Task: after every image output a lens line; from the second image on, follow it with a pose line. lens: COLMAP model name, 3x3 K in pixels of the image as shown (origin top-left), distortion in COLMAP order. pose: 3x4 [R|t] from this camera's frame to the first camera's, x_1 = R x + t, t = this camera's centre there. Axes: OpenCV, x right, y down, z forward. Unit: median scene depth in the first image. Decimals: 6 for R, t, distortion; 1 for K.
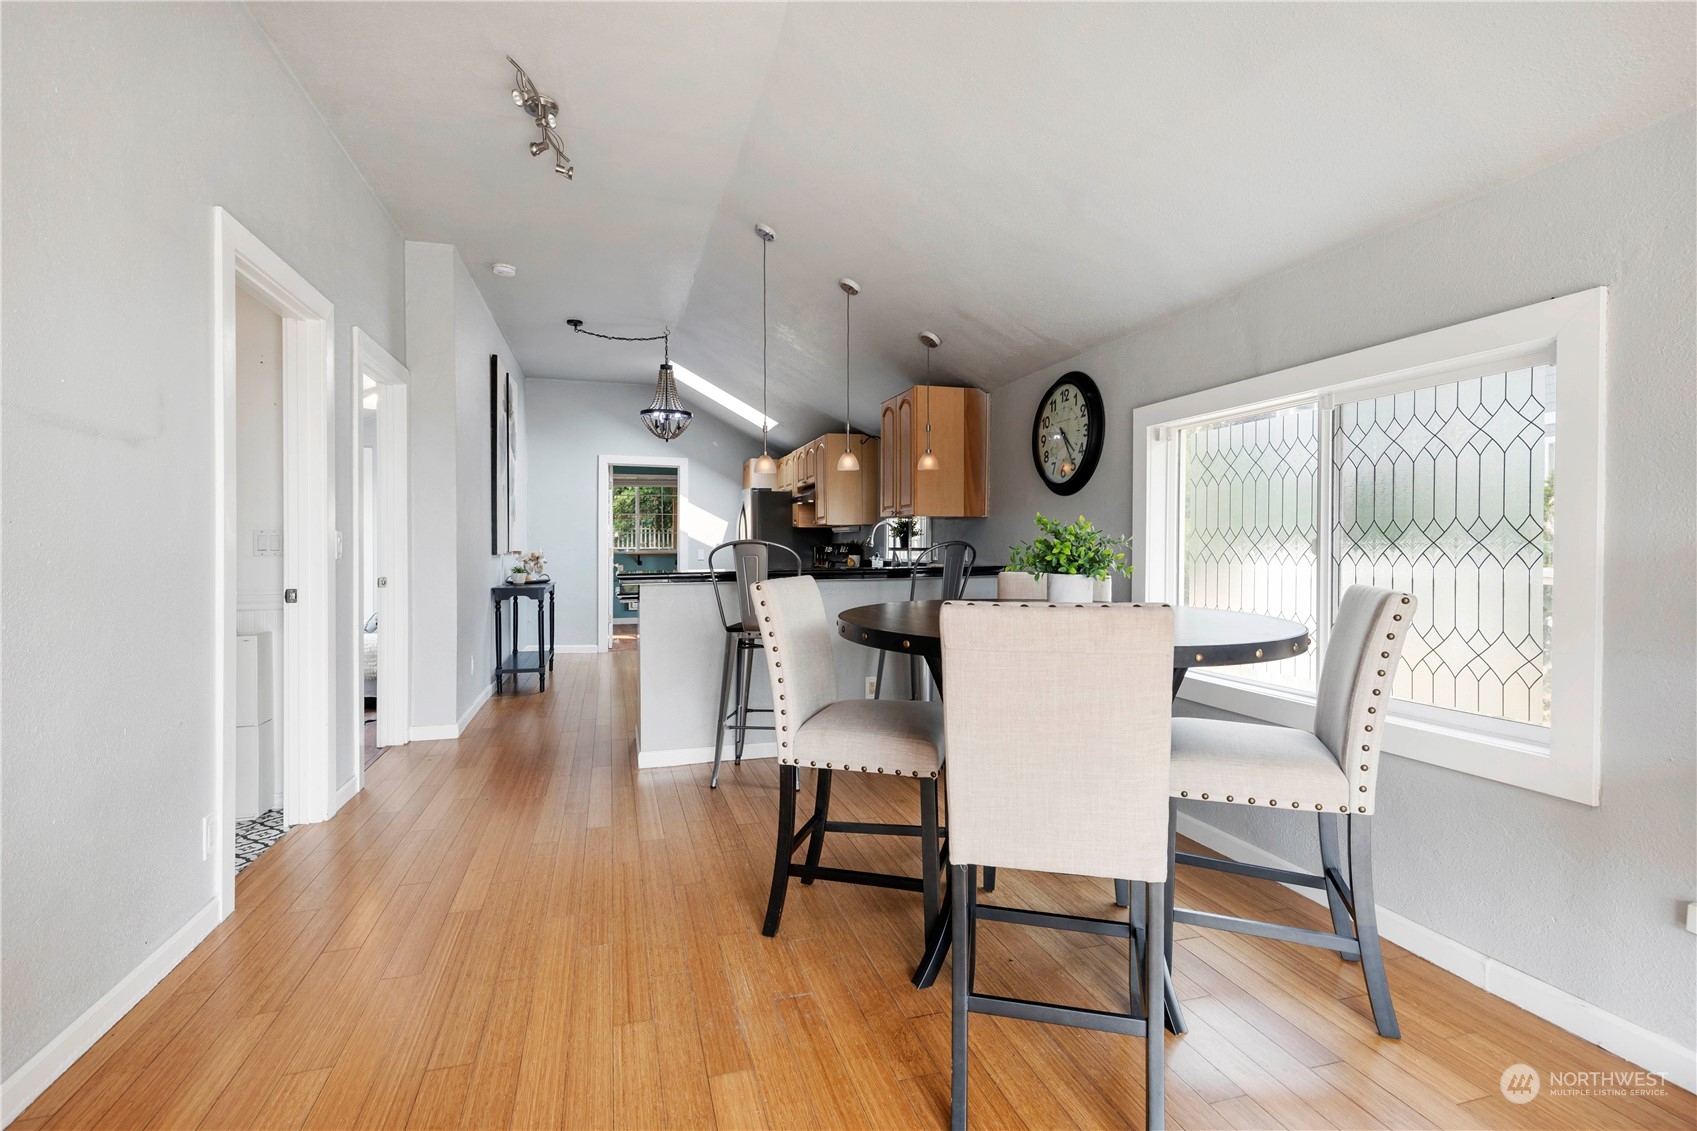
lens RADIAL K [[787.3, 0, 860.7], [0, 787.3, 542.9], [0, 0, 1]] dist [0.008590, -0.004068]
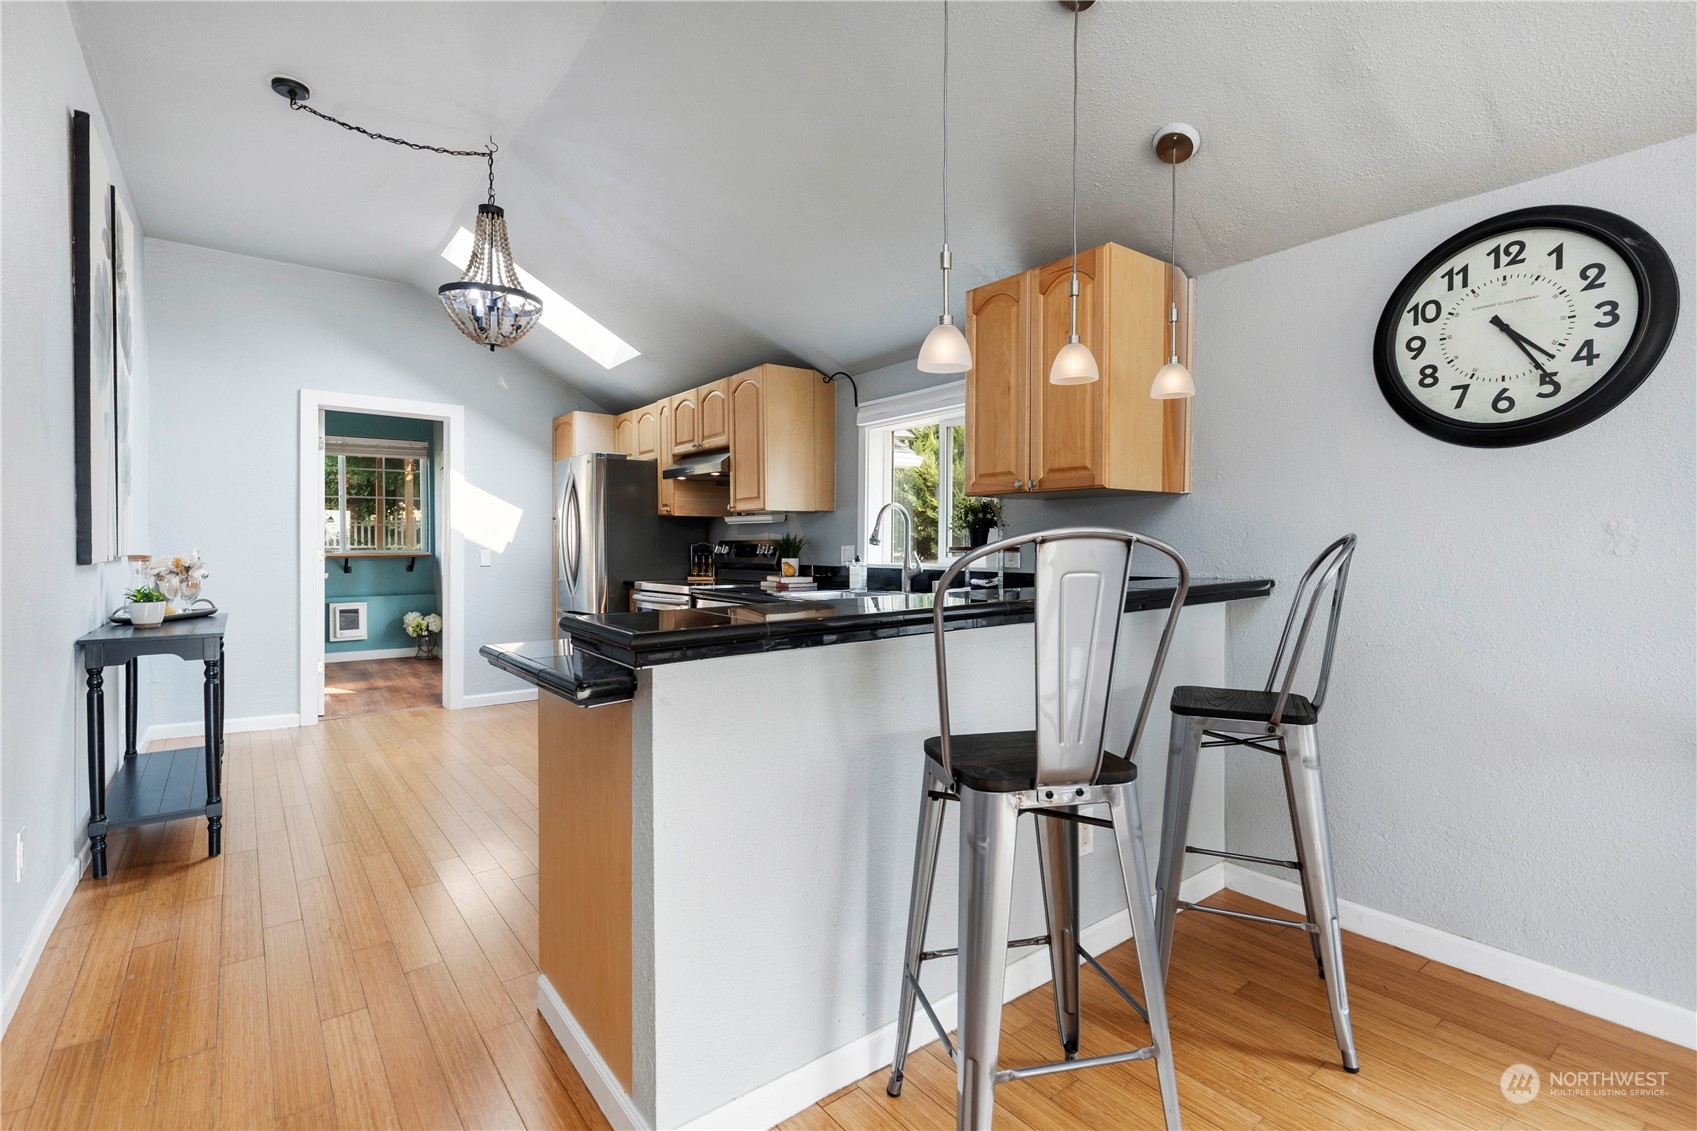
lens RADIAL K [[787.3, 0, 859.0], [0, 787.3, 543.0], [0, 0, 1]] dist [0.008590, -0.004068]
pose [[0.936667, -0.000781, 0.350219, -0.195730], [-0.000285, 0.999995, 0.002991, 0.001289], [-0.350220, -0.002902, 0.936663, 0.397943]]
